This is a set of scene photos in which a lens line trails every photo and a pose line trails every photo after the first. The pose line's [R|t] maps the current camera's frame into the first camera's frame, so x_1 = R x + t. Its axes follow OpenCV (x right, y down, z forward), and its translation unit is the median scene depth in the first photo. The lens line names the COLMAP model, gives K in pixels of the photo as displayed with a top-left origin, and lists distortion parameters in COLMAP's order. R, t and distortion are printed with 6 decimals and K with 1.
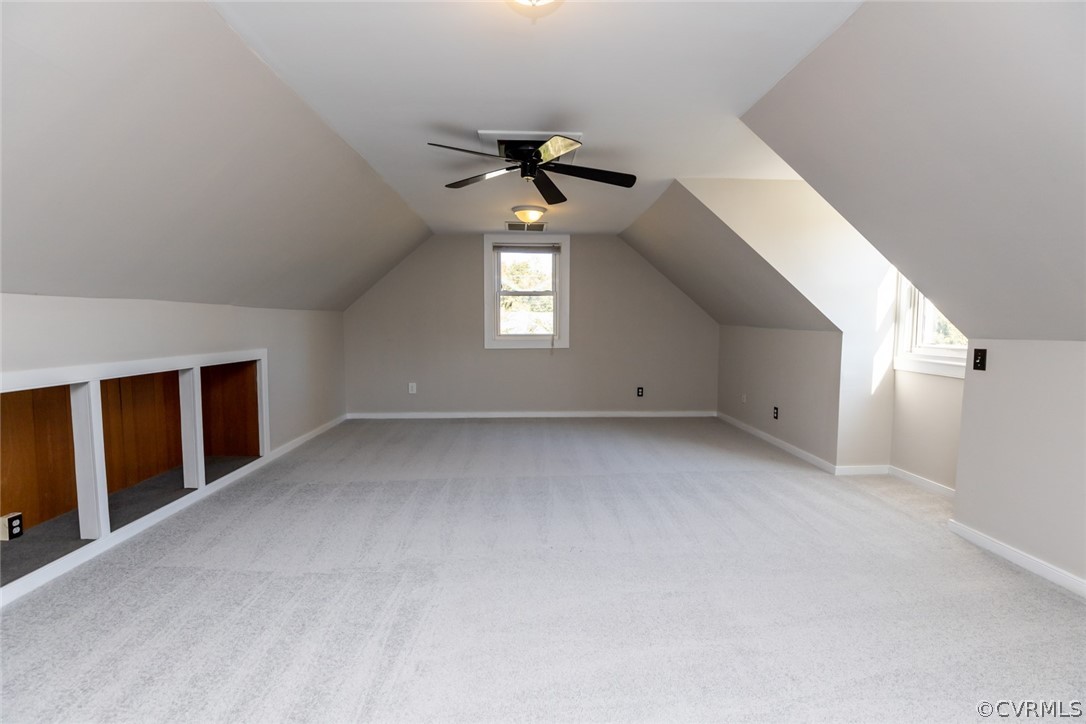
lens RADIAL K [[496.2, 0, 547.3], [0, 496.2, 362.9], [0, 0, 1]] dist [-0.027731, 0.001066]
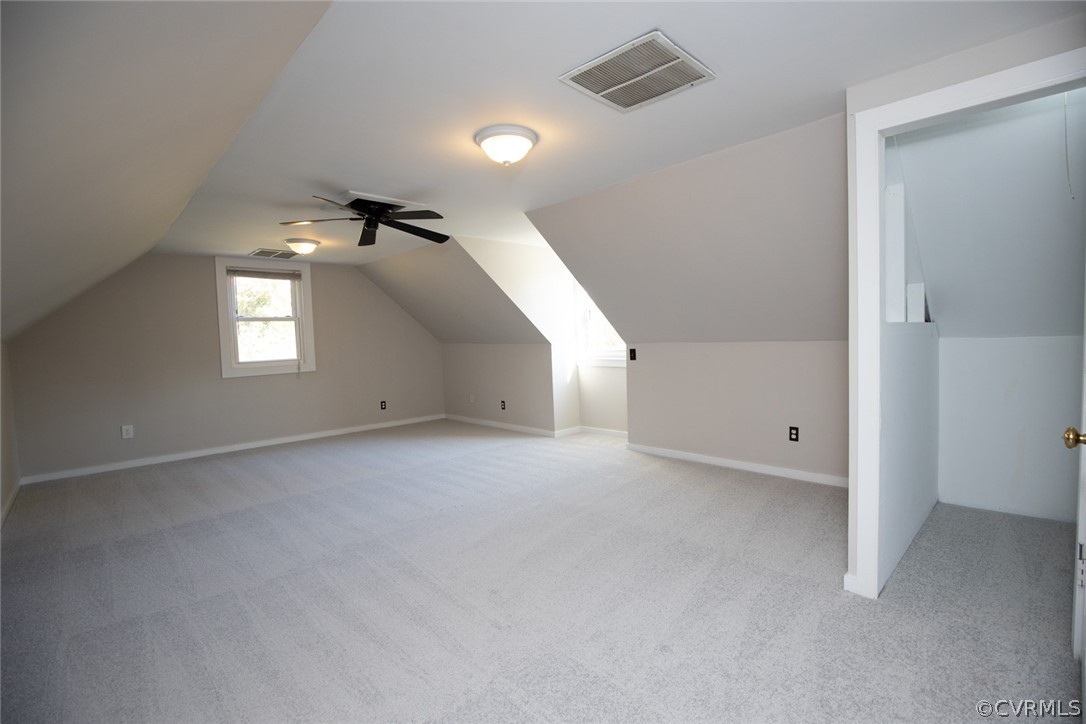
lens RADIAL K [[496.2, 0, 547.3], [0, 496.2, 362.9], [0, 0, 1]] dist [-0.027731, 0.001066]
pose [[0.746736, -0.062240, 0.662201, -0.284333], [0.089491, 0.995961, -0.007305, 0.004313], [-0.659072, 0.064716, 0.749290, -0.099523]]
